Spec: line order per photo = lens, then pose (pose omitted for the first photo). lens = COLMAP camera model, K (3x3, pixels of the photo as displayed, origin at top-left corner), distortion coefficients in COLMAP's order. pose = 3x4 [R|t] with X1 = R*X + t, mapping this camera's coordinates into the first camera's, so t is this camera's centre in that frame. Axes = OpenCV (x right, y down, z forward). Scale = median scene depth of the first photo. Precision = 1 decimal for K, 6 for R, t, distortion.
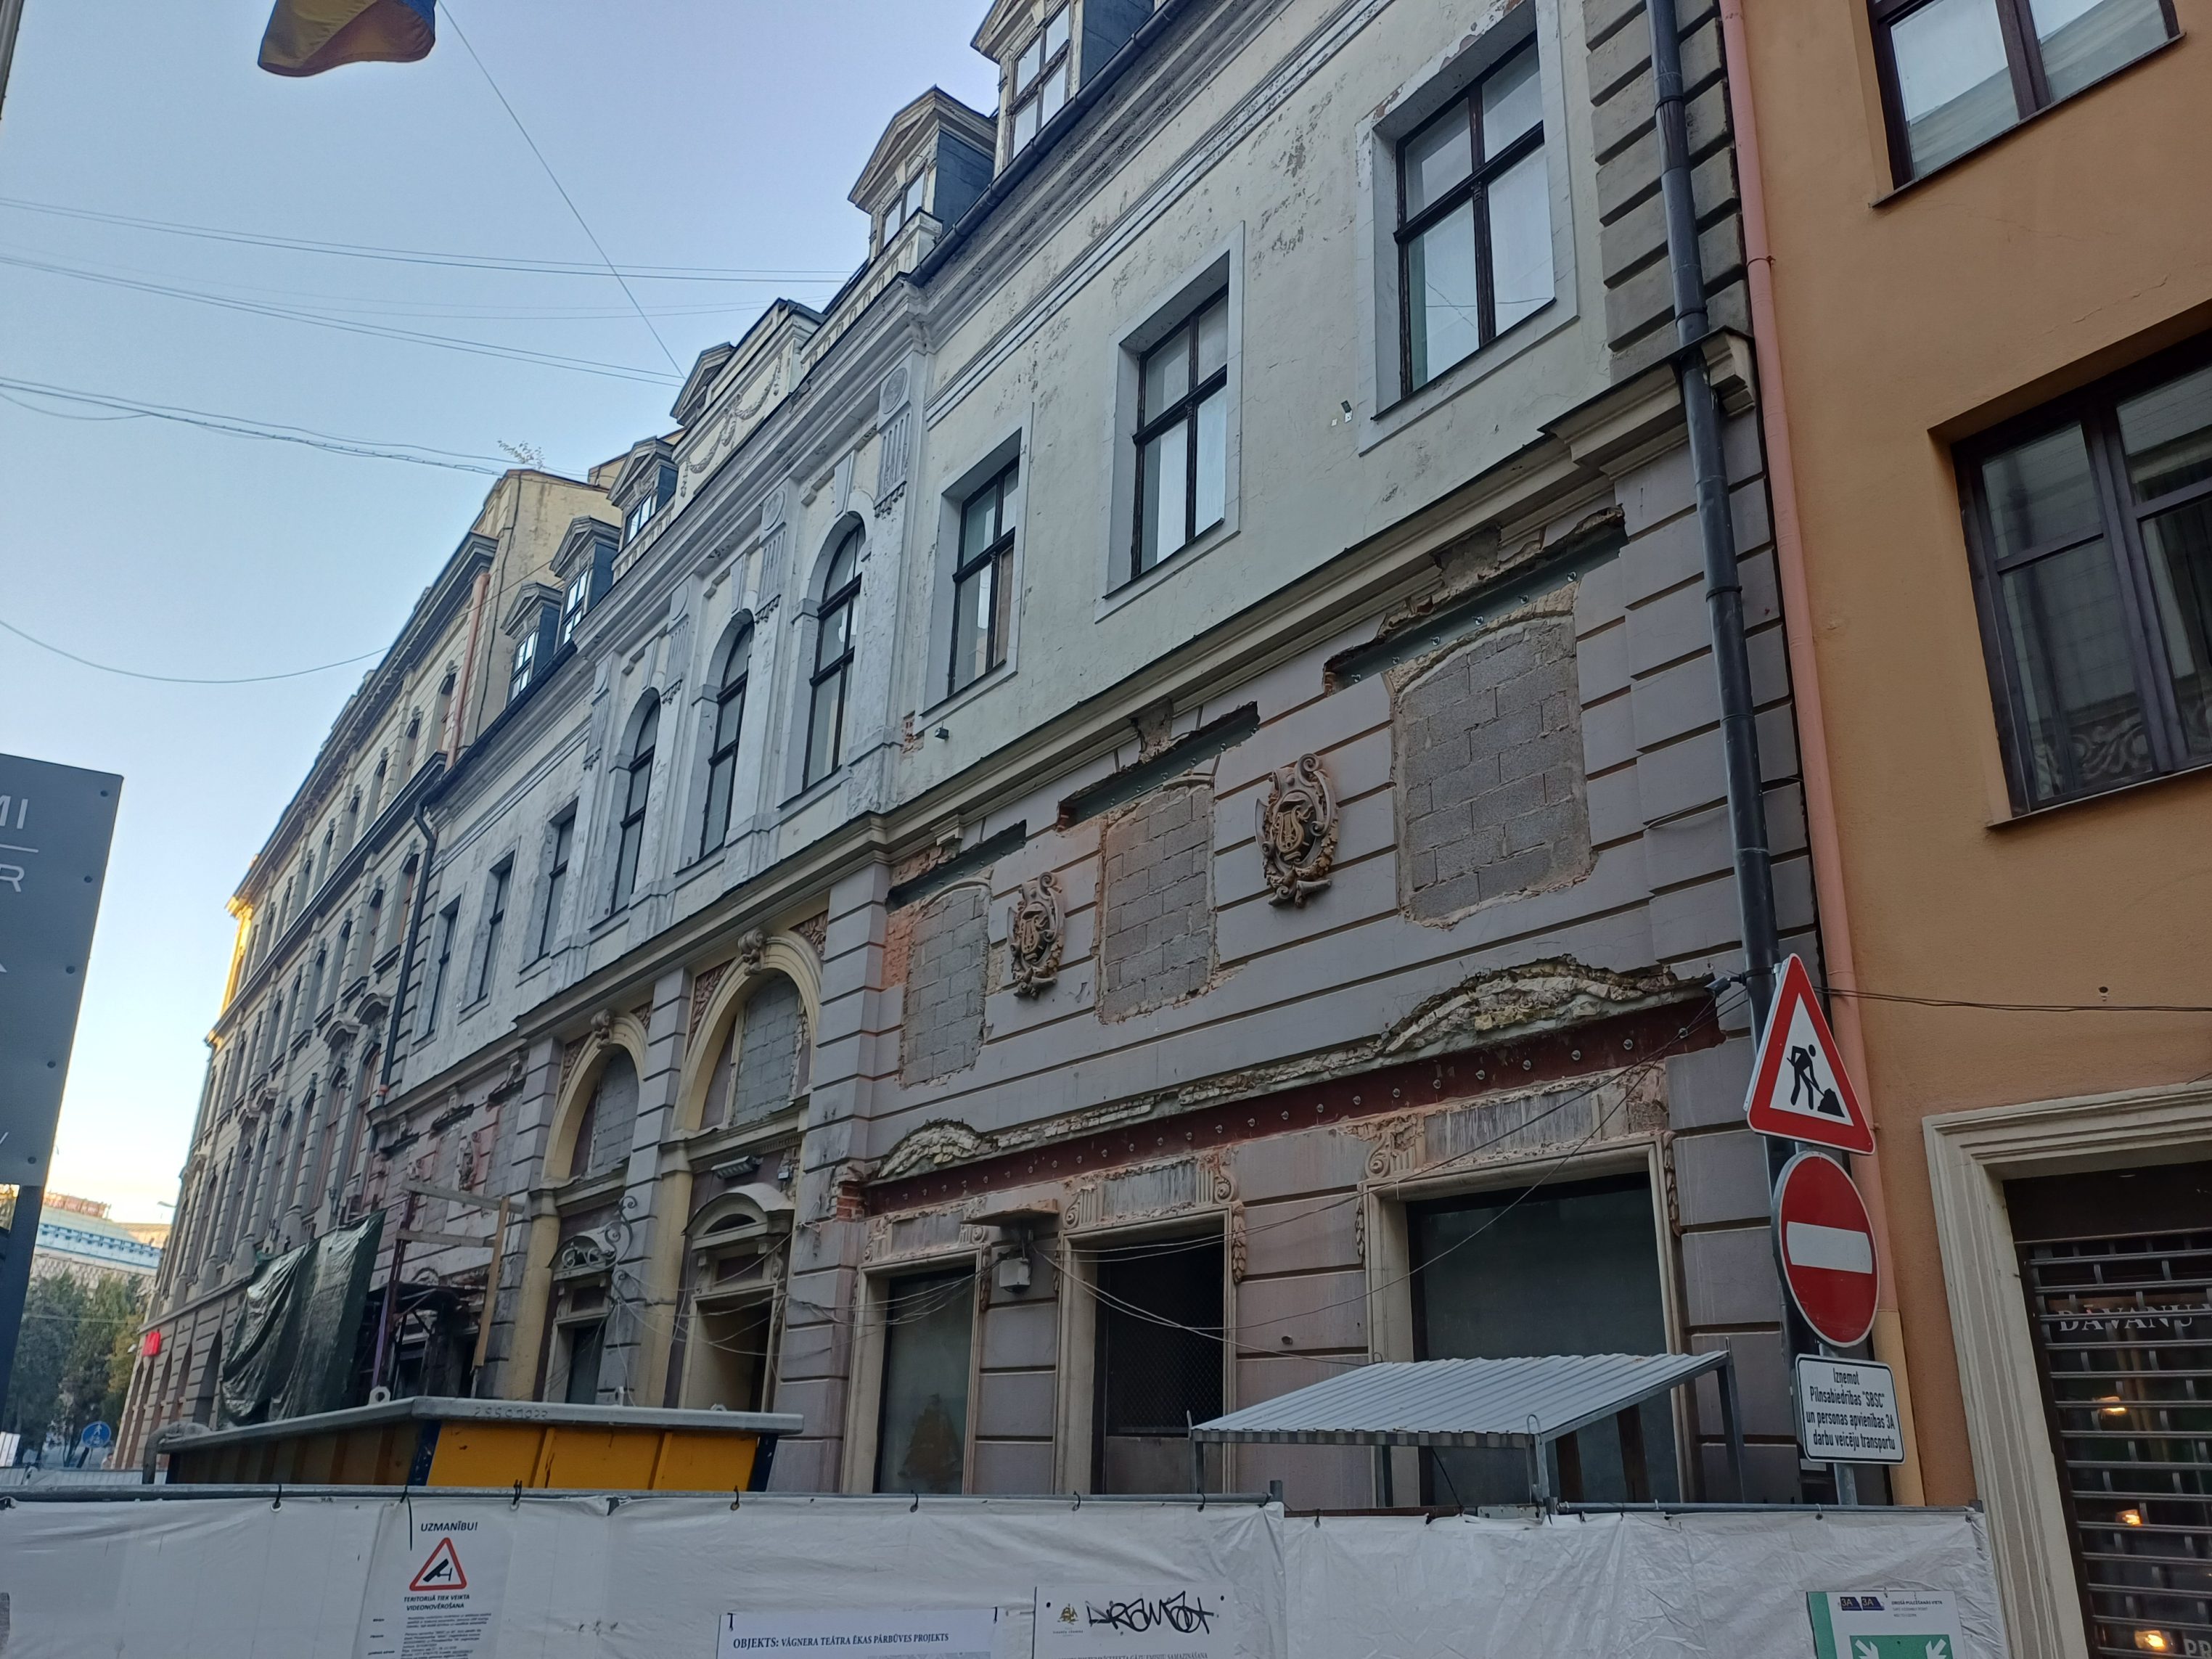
lens RADIAL K [[1597.1, 0, 1108.5], [0, 1597.1, 862.7], [0, 0, 1]] dist [0.128007, -0.197719]
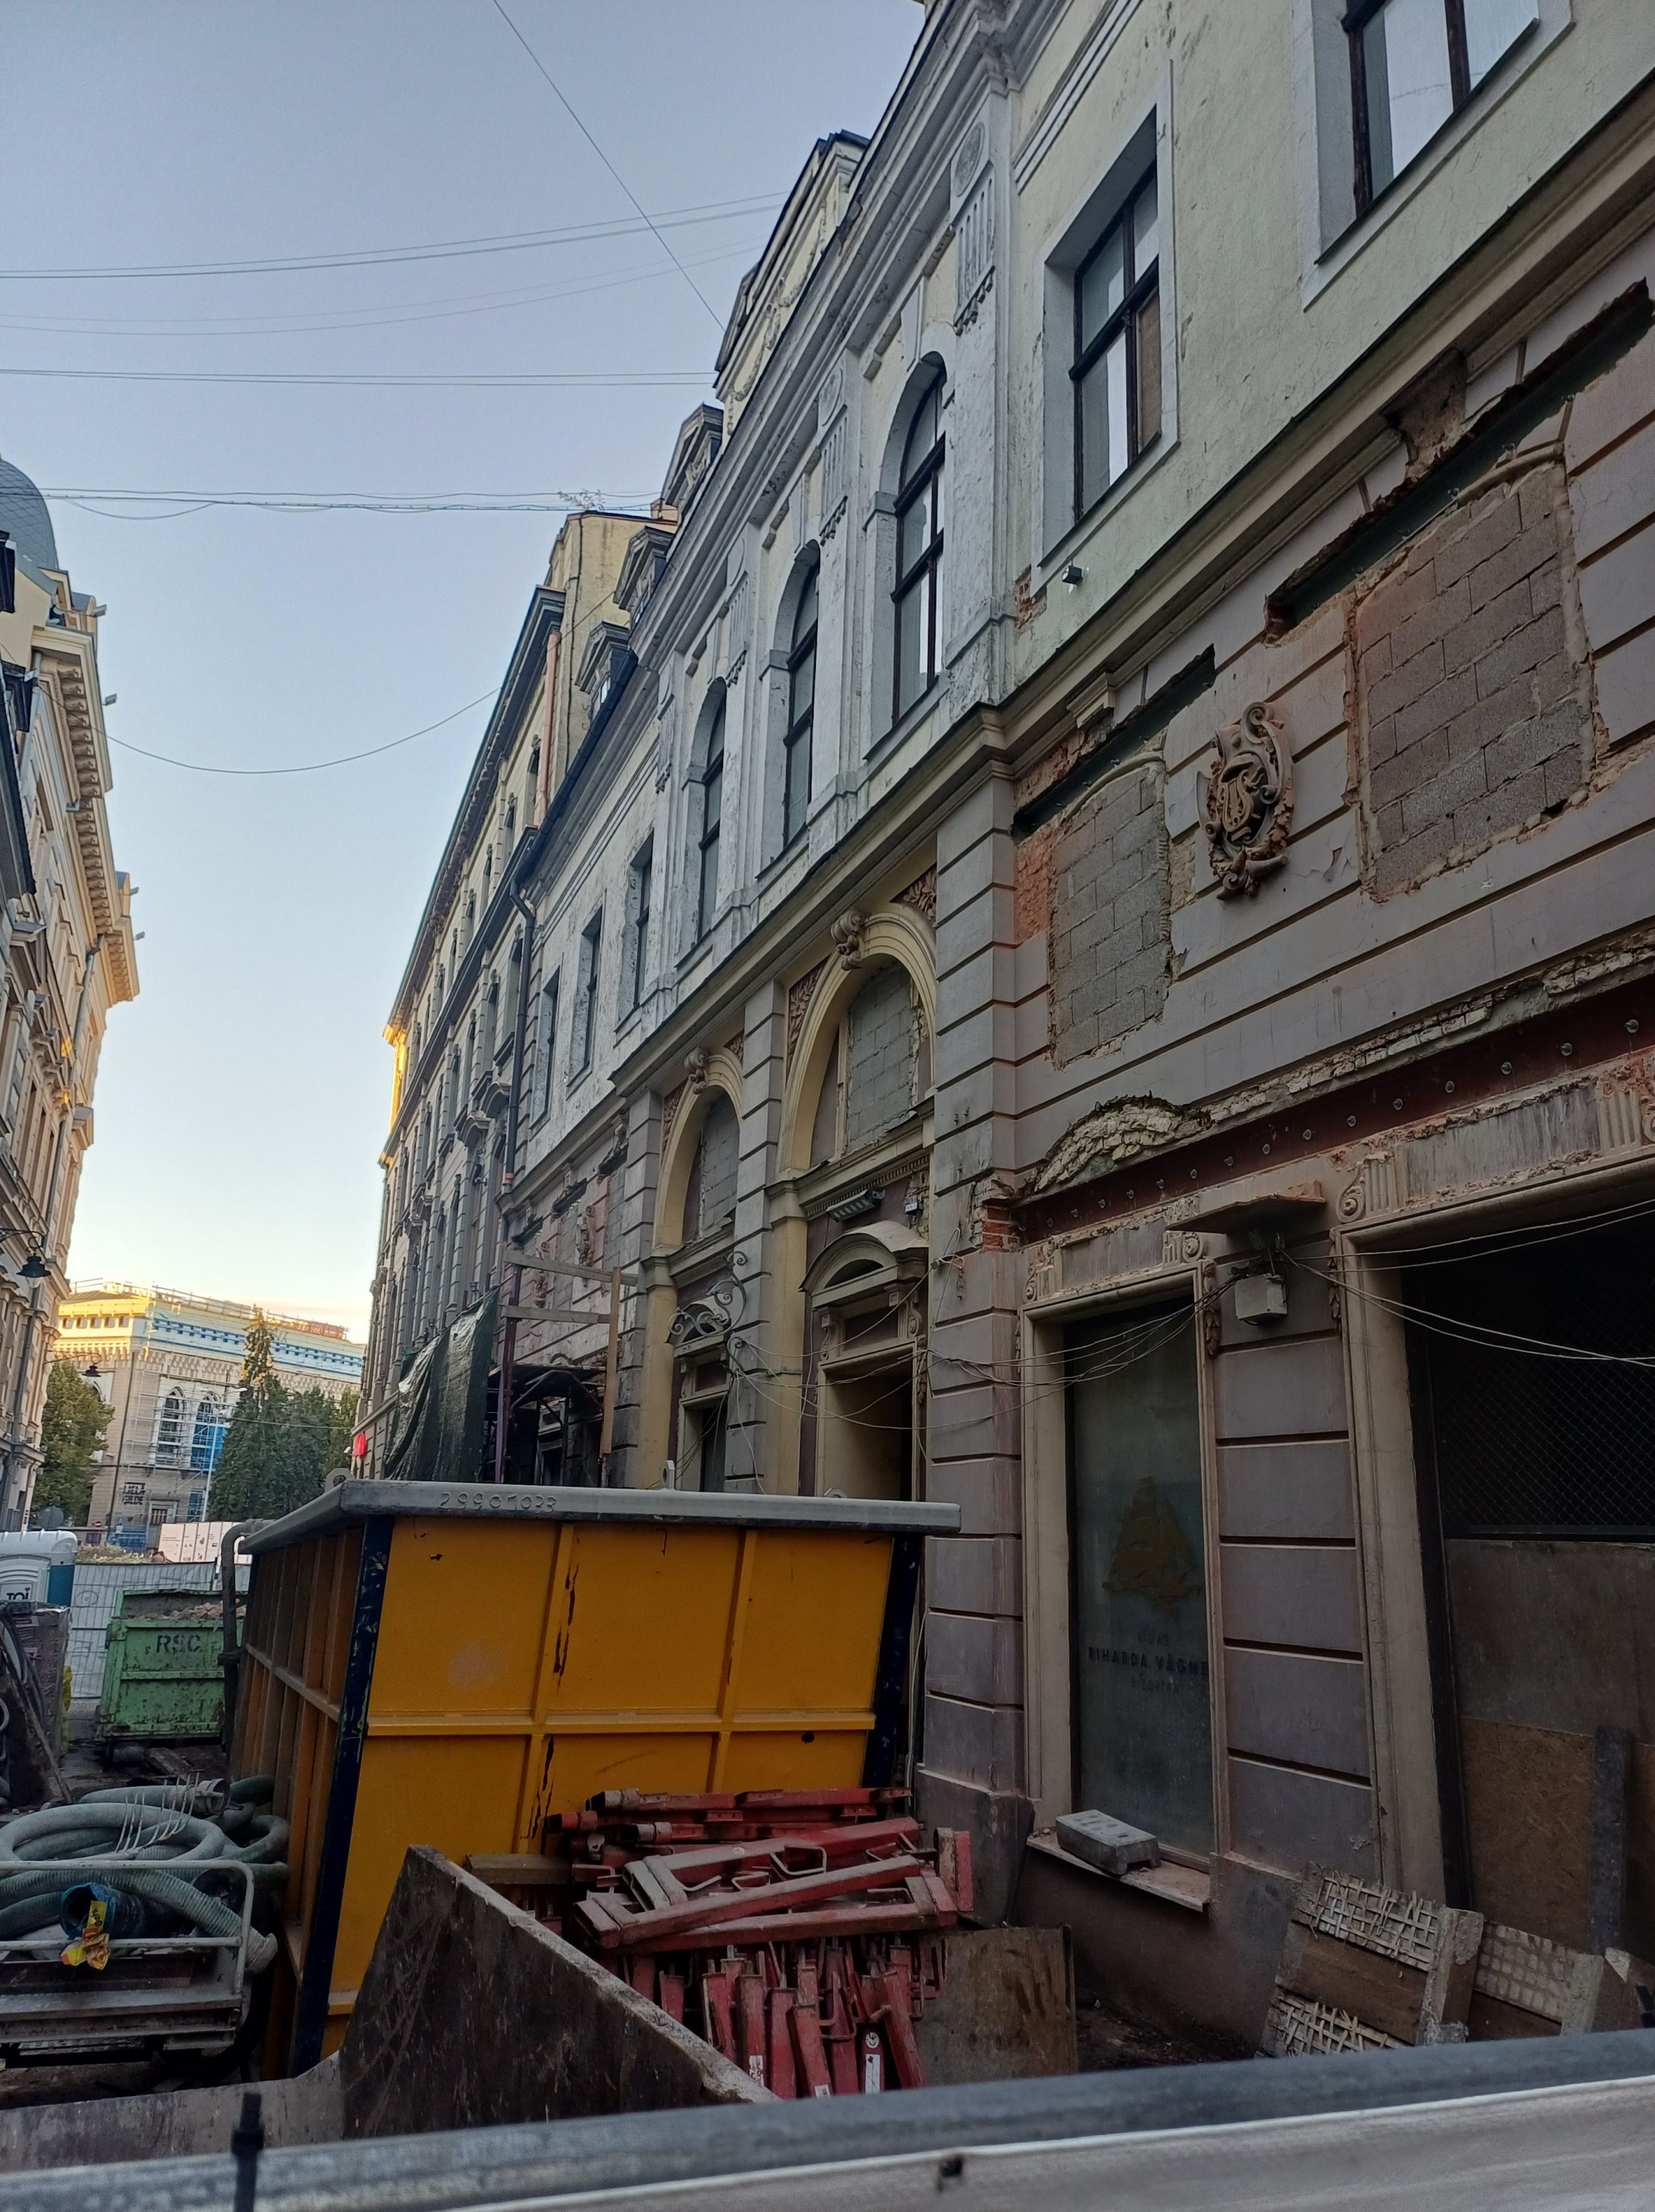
lens RADIAL K [[1597.2, 0, 827.5], [0, 1597.2, 1106.0], [0, 0, 1]] dist [0.128007, -0.197719]
pose [[0.965621, -0.071578, -0.249907, -0.046058], [0.092491, 0.993037, 0.072954, 0.088843], [0.242945, -0.093560, 0.965517, 0.258833]]
